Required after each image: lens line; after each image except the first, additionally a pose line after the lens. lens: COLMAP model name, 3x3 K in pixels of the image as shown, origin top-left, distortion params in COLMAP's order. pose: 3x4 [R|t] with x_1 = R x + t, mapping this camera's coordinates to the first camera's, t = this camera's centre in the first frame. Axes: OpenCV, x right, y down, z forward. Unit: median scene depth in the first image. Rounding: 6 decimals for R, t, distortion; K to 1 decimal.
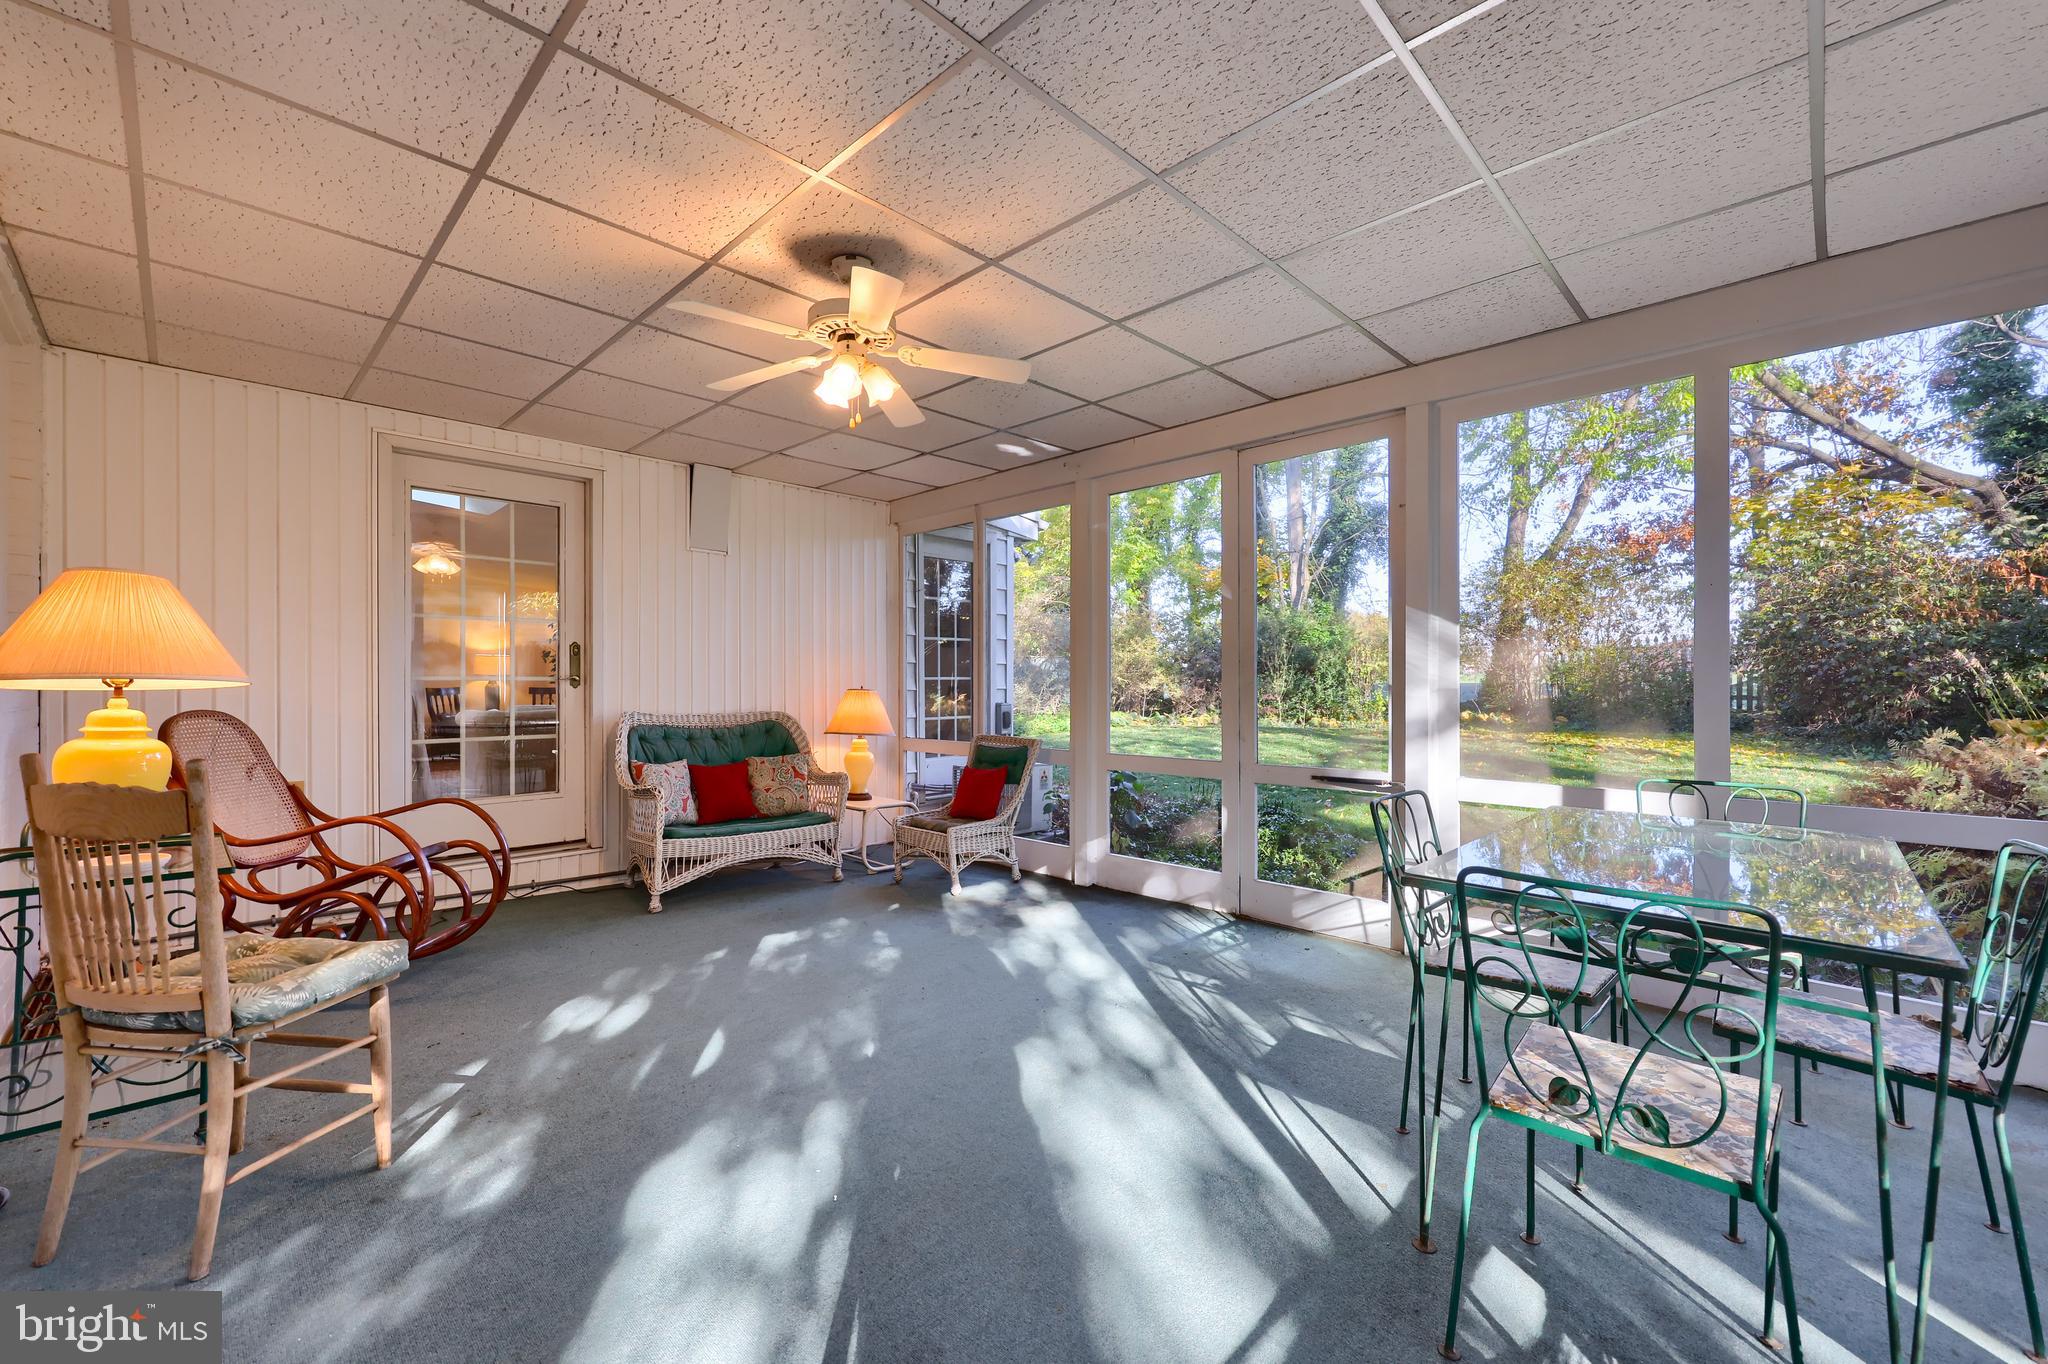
lens RADIAL K [[826.9, 0, 1018.5], [0, 826.9, 683.0], [0, 0, 1]] dist [-0.004431, 0.000774]
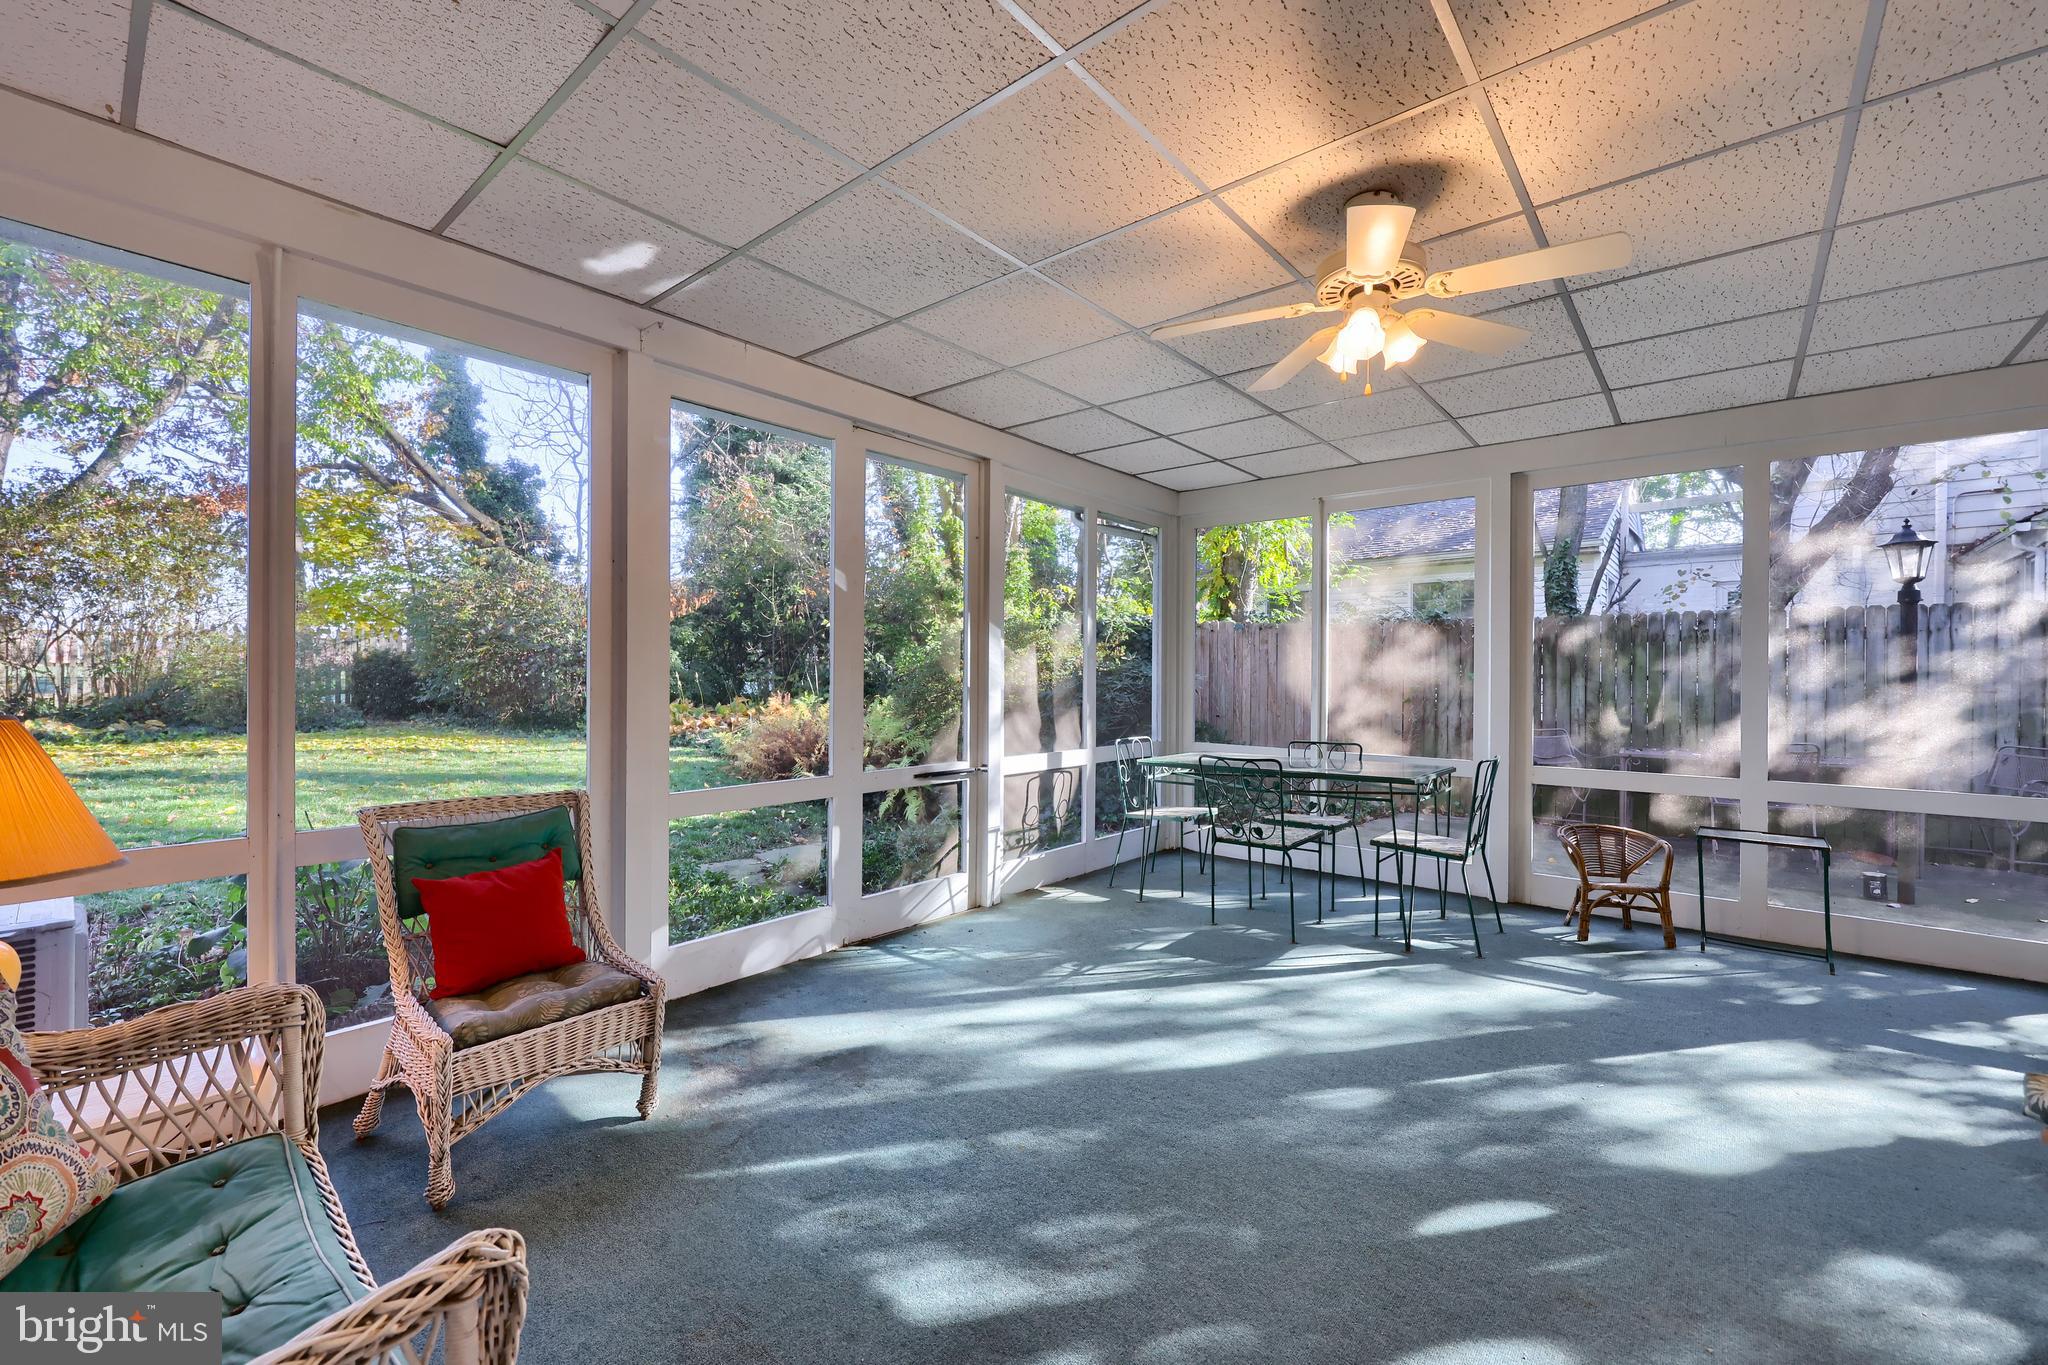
lens RADIAL K [[826.9, 0, 1018.7], [0, 826.9, 681.3], [0, 0, 1]] dist [-0.004431, 0.000774]
pose [[-0.067585, -0.002440, 0.997711, -0.778146], [-0.000087, 0.999997, 0.002440, -0.007531], [-0.997714, 0.000078, -0.067585, 1.071020]]
